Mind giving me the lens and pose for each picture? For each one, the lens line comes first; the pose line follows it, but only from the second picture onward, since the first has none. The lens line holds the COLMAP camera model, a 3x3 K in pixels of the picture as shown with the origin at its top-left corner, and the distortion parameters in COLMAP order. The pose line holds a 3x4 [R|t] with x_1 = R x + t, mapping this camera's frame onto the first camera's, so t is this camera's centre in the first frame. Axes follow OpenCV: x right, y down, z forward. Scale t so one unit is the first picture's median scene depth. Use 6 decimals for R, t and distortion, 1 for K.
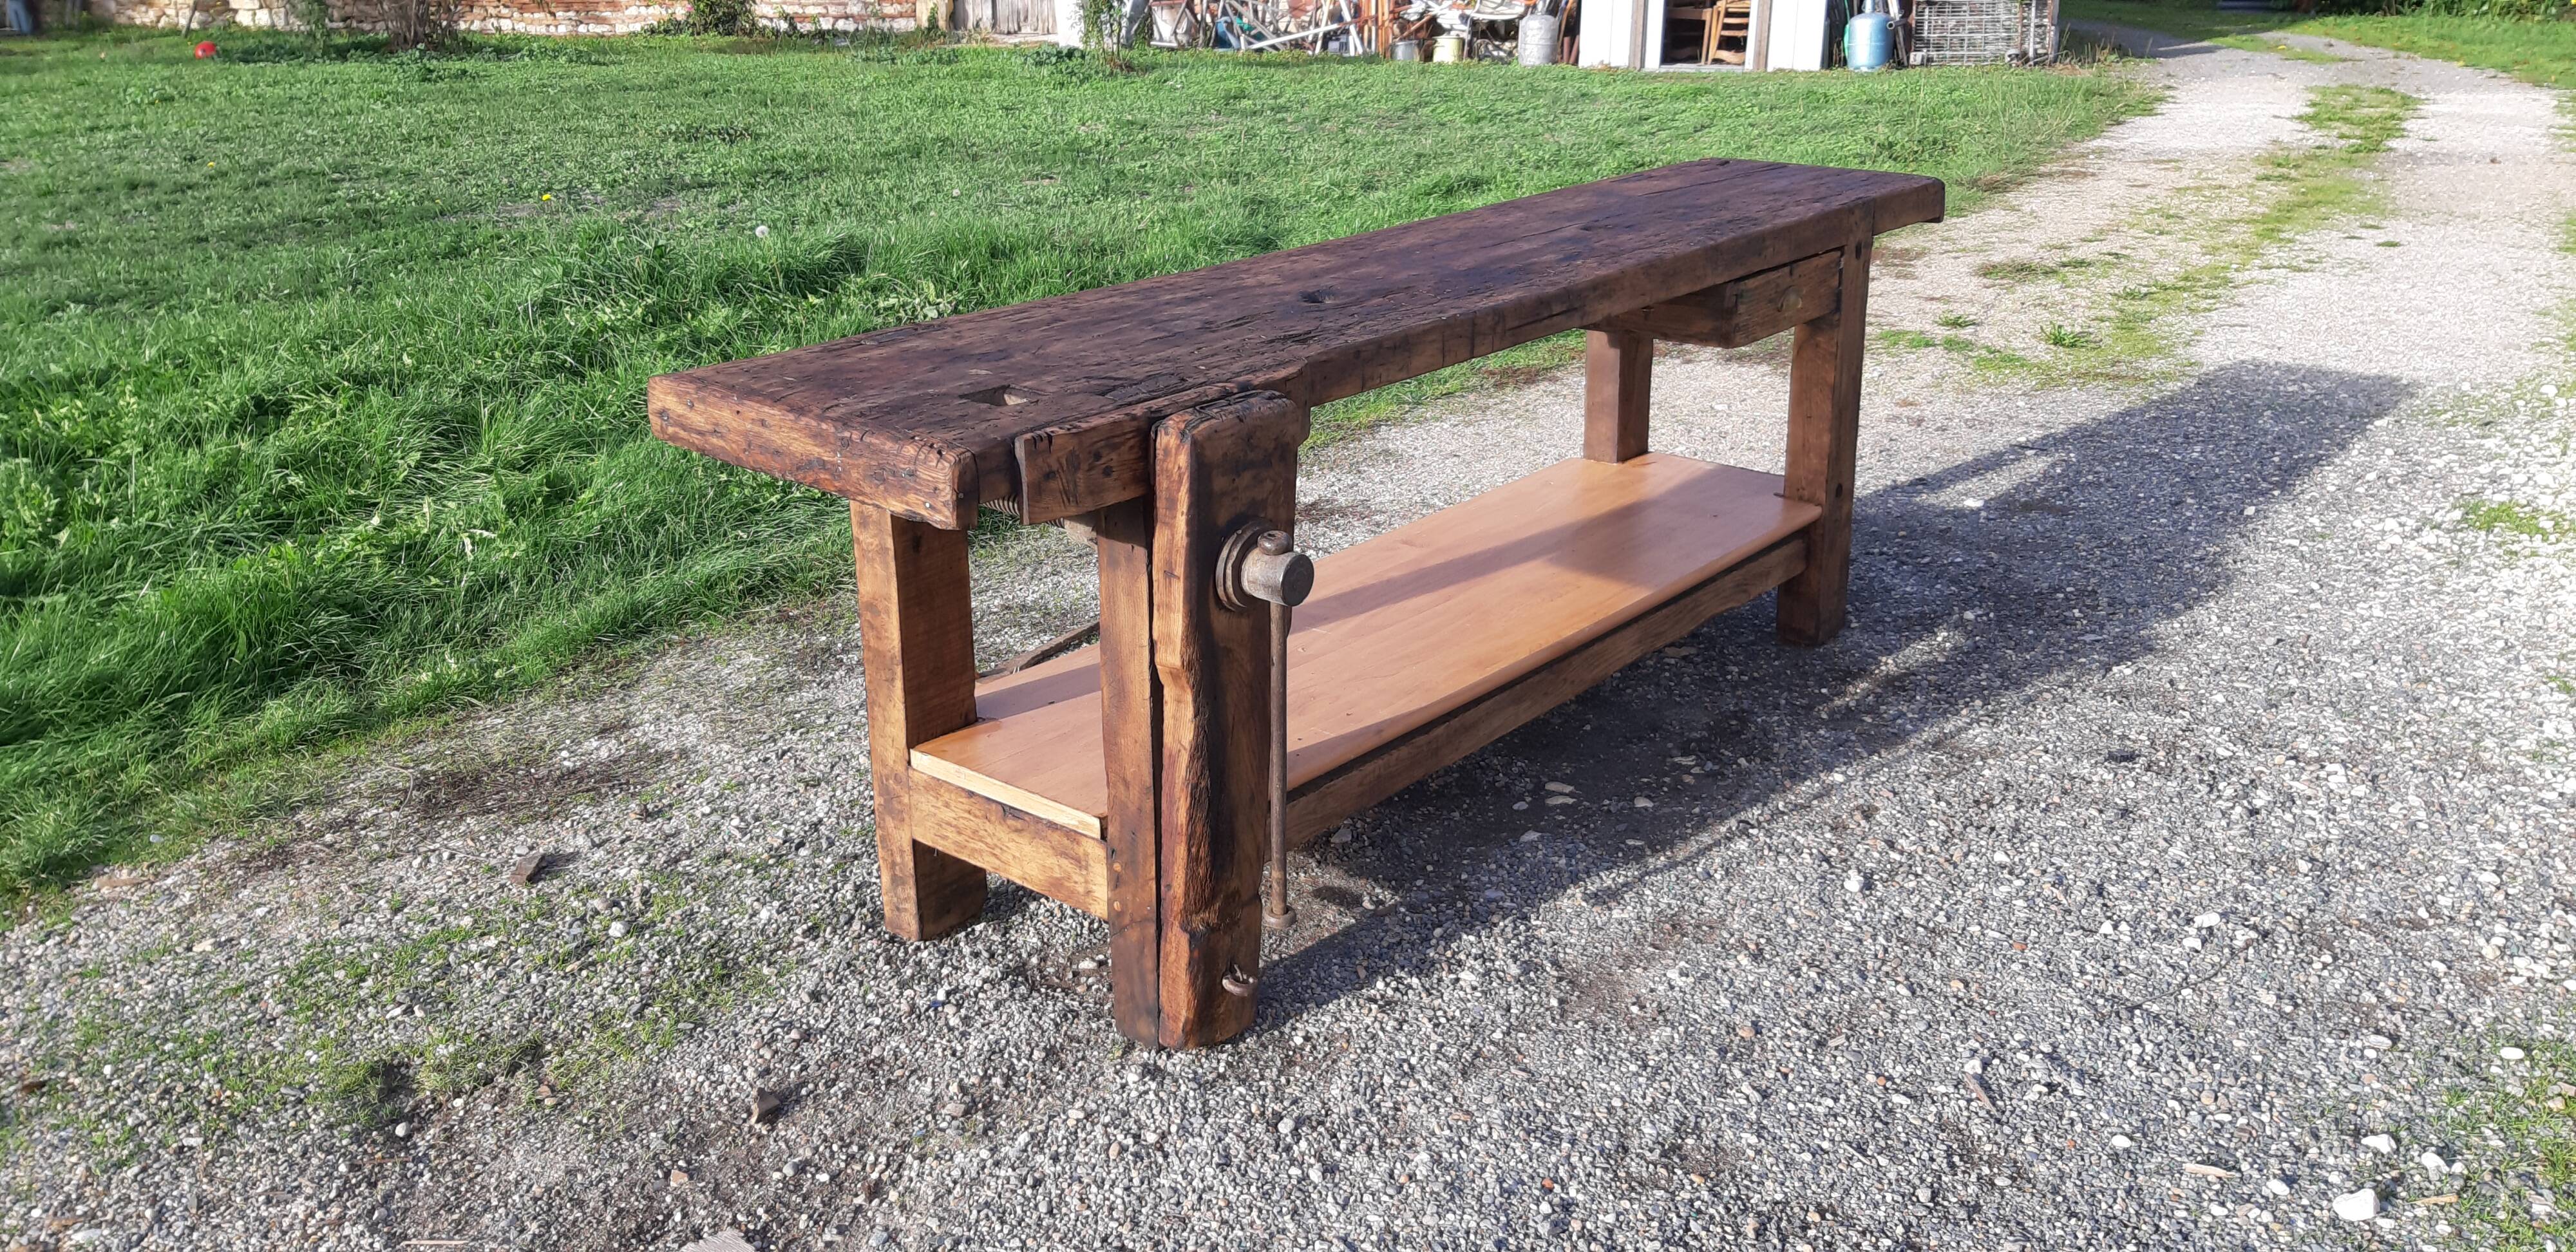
lens RADIAL K [[2021.3, 0, 1284.1], [0, 2021.3, 596.3], [0, 0, 1]] dist [0.089874, -0.172043]
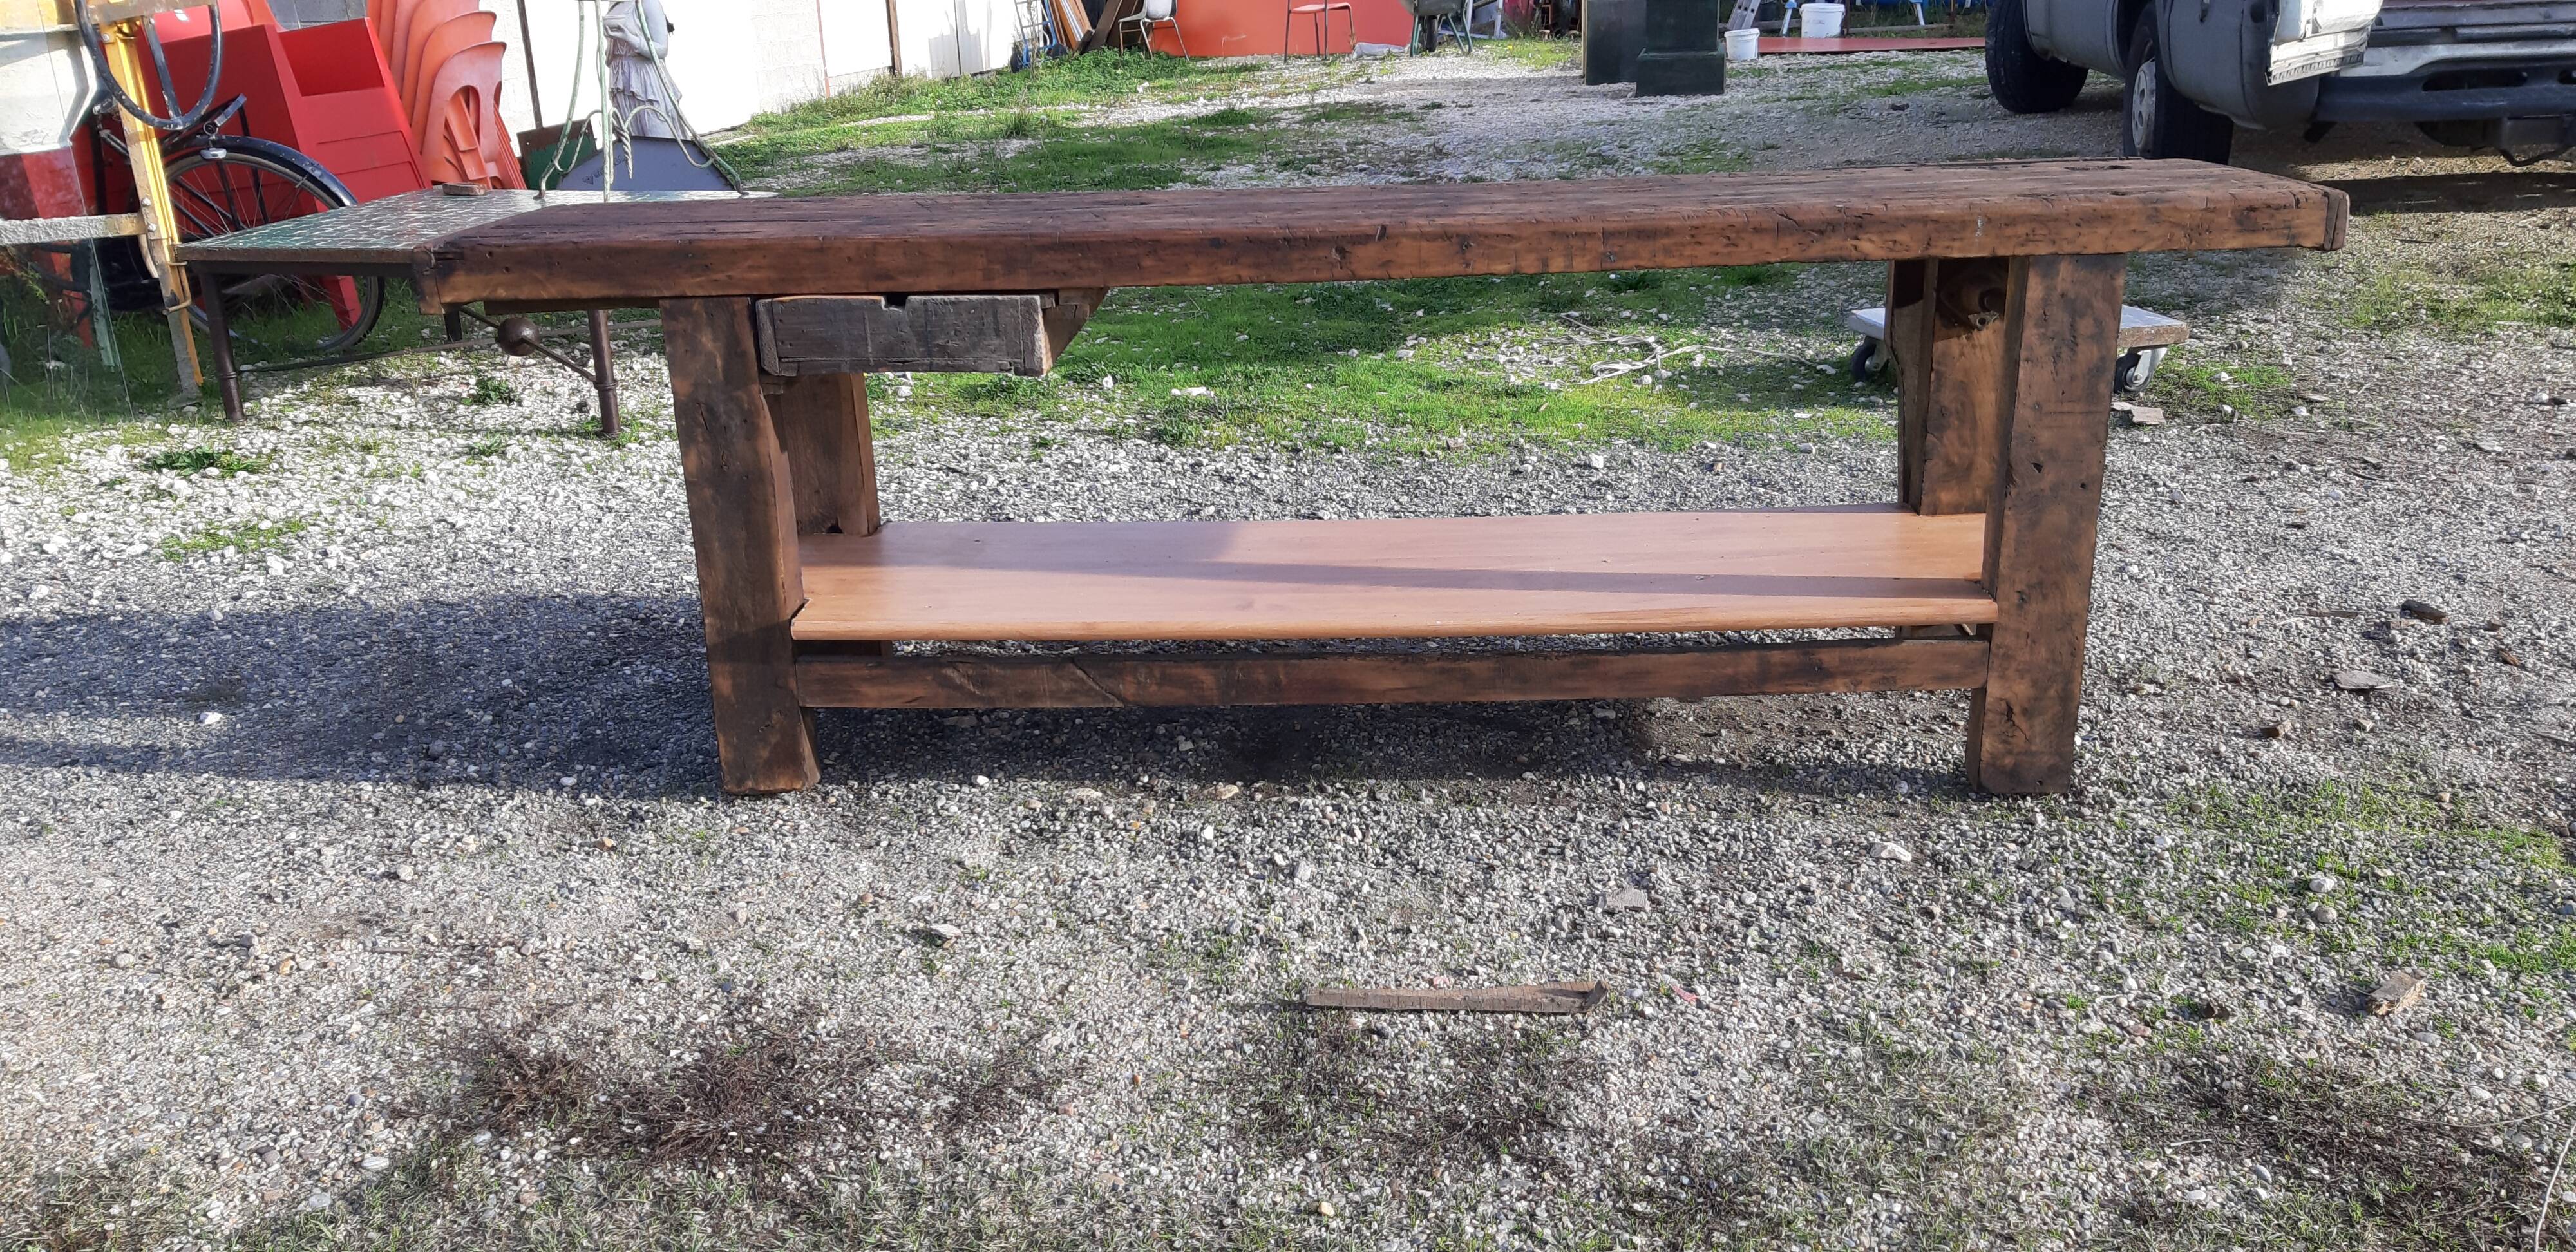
lens RADIAL K [[2021.3, 0, 1284.1], [0, 2021.3, 596.3], [0, 0, 1]] dist [0.089874, -0.172043]
pose [[-0.591781, -0.231693, 0.772084, -0.618477], [0.292317, 0.830927, 0.473404, -0.438113], [-0.751229, 0.505845, -0.423999, 1.395498]]
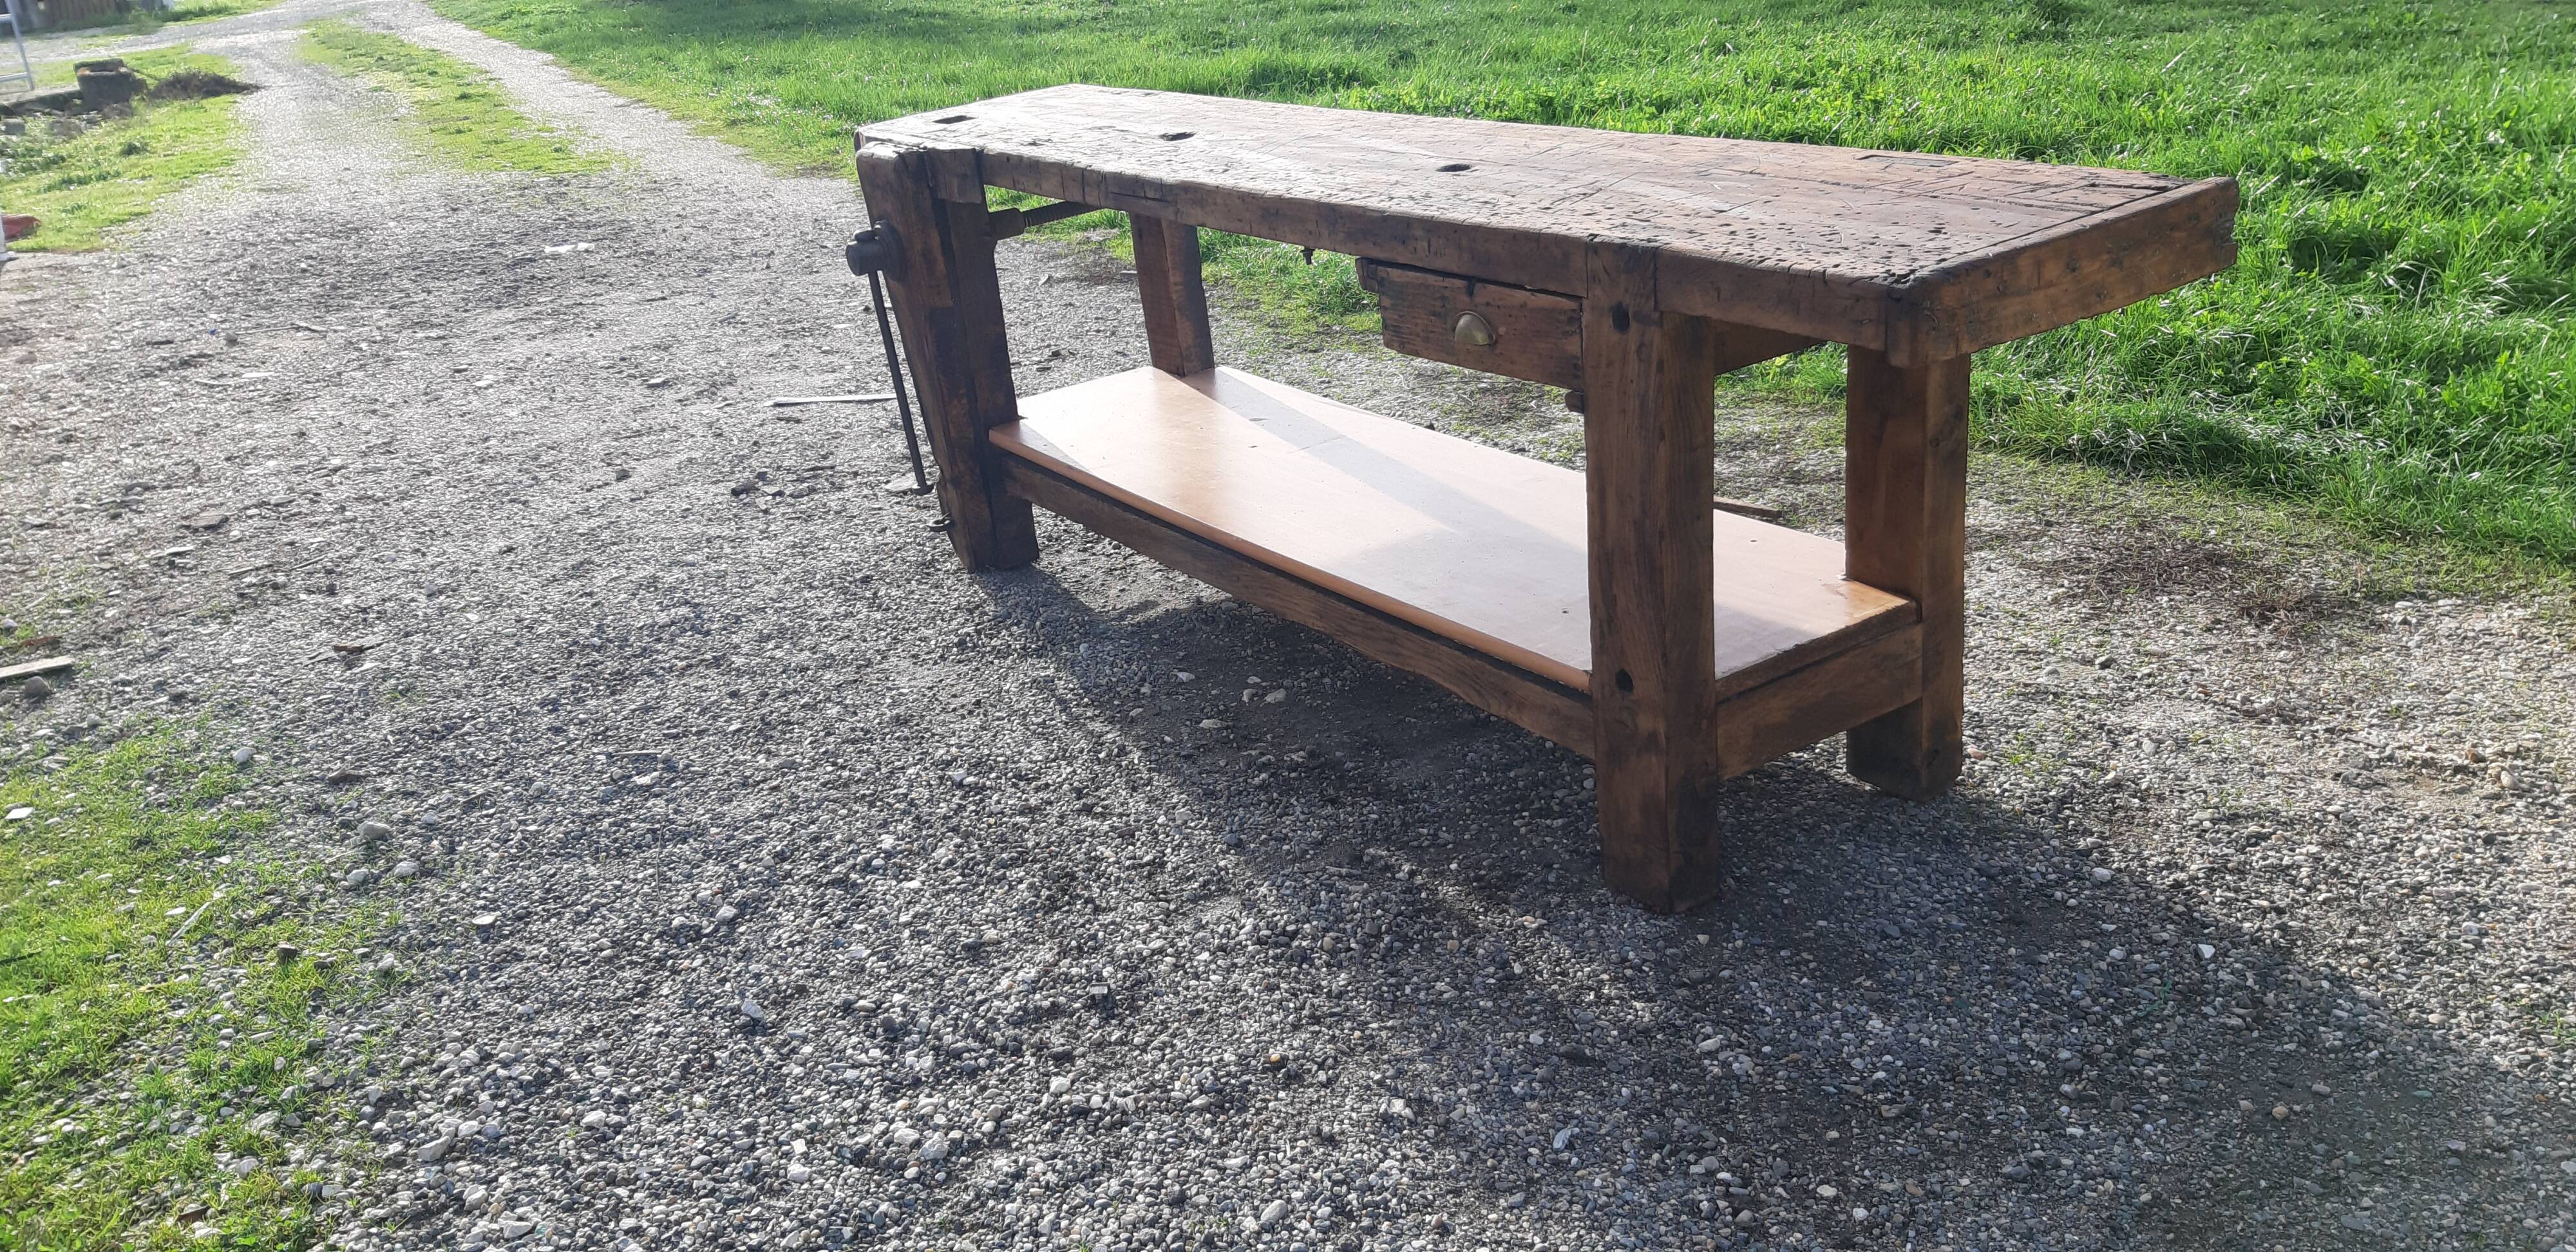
lens RADIAL K [[2021.3, 0, 1284.1], [0, 2021.3, 596.3], [0, 0, 1]] dist [0.089874, -0.172043]
pose [[-0.290792, 0.374949, -0.880257, 0.954549], [-0.210449, 0.872418, 0.441132, -0.373103], [0.933355, 0.313527, -0.174785, 1.115166]]
